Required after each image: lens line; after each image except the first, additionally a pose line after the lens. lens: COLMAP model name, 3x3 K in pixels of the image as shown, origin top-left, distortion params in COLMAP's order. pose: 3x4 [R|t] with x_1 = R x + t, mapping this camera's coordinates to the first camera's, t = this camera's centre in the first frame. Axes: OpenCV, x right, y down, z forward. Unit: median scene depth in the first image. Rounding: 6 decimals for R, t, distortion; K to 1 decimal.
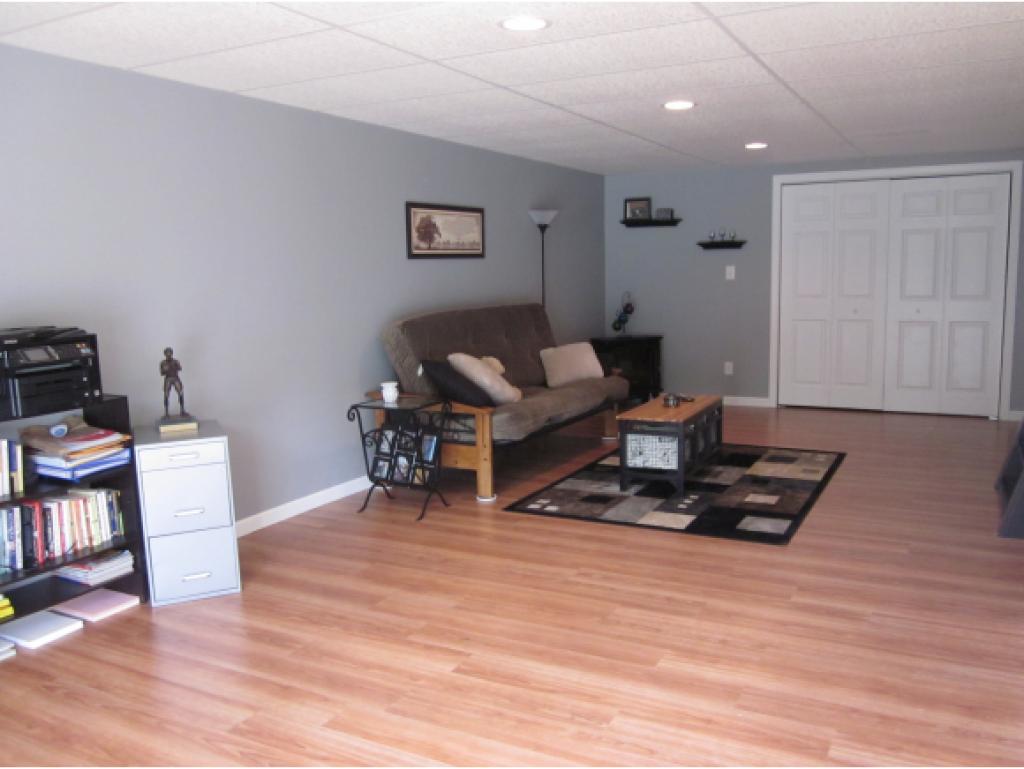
lens RADIAL K [[871.2, 0, 514.1], [0, 871.2, 380.8], [0, 0, 1]] dist [-0.009917, -0.001956]
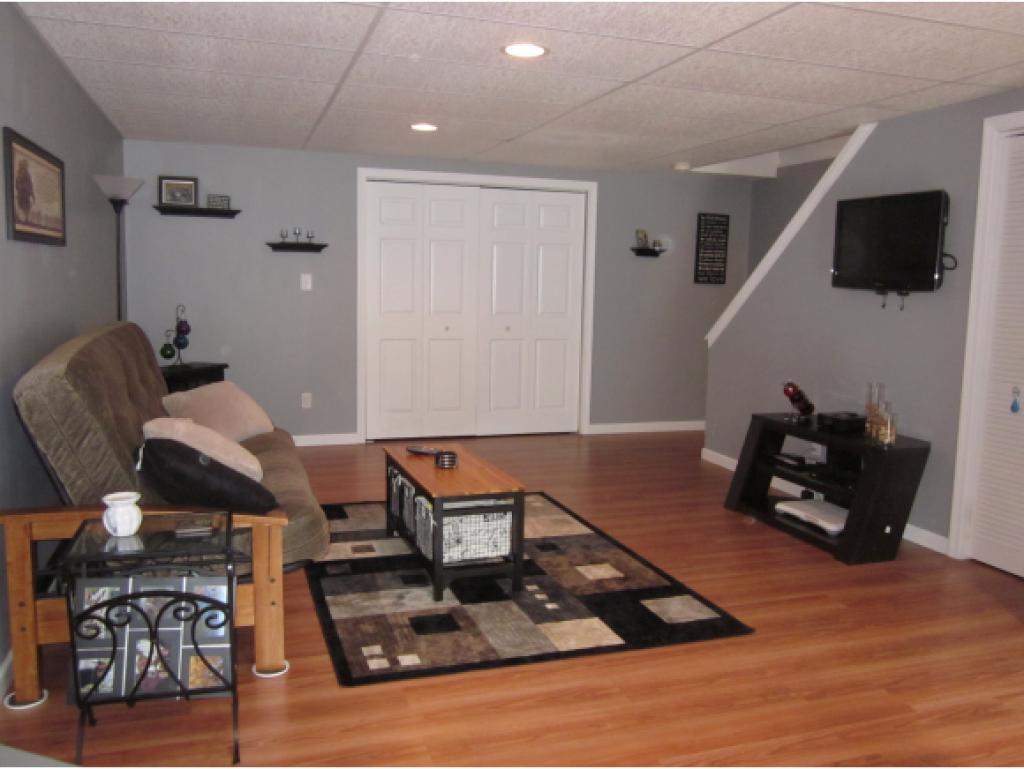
lens RADIAL K [[871.2, 0, 514.1], [0, 871.2, 380.8], [0, 0, 1]] dist [-0.009917, -0.001956]
pose [[0.686558, -0.052406, 0.725184, -0.332327], [0.060981, 0.998035, 0.014392, -0.053457], [-0.724514, 0.034342, 0.688405, 0.500717]]
